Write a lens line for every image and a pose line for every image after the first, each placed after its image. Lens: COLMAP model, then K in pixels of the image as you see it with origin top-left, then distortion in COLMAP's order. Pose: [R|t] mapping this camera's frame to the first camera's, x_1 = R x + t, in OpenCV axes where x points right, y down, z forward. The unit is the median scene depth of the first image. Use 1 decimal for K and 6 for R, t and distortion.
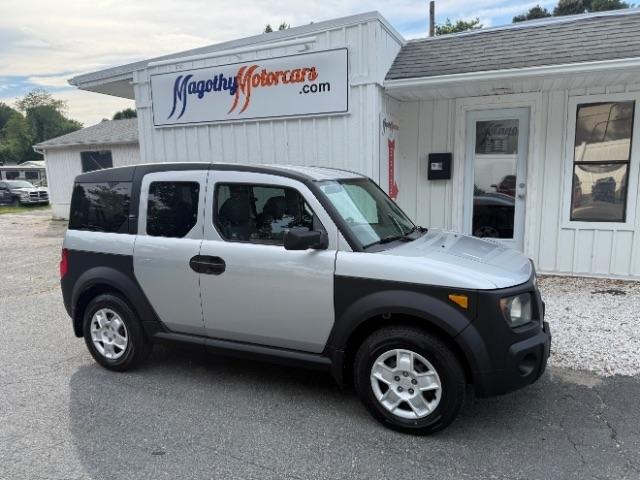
lens RADIAL K [[459.9, 0, 315.8], [0, 459.9, 240.6], [0, 0, 1]] dist [0.019580, -0.038395]
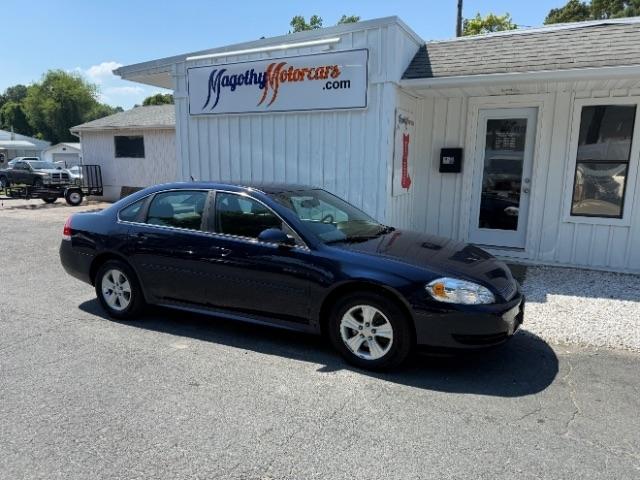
lens RADIAL K [[459.9, 0, 315.0], [0, 459.9, 243.8], [0, 0, 1]] dist [0.019580, -0.038395]
pose [[0.998040, 0.040693, -0.047532, 0.012434], [-0.039393, 0.998832, 0.027979, 0.016369], [0.048615, -0.026052, 0.998478, -0.098212]]
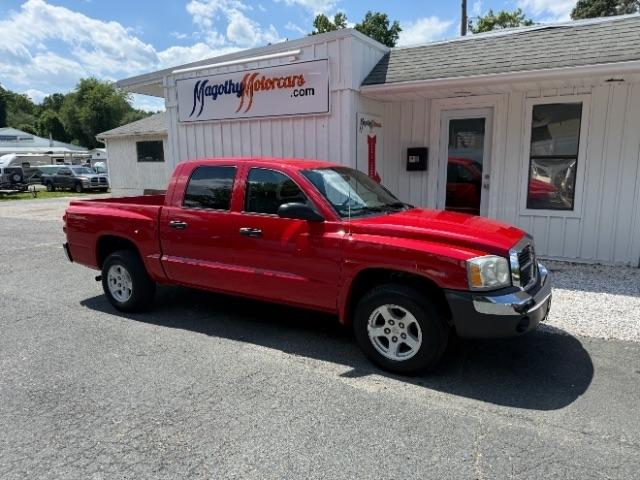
lens RADIAL K [[459.9, 0, 322.8], [0, 459.9, 243.9], [0, 0, 1]] dist [0.019580, -0.038395]
pose [[0.994266, 0.029102, -0.102895, 0.170656], [-0.026090, 0.999194, 0.030500, 0.021984], [0.103700, -0.027641, 0.994224, -0.179292]]
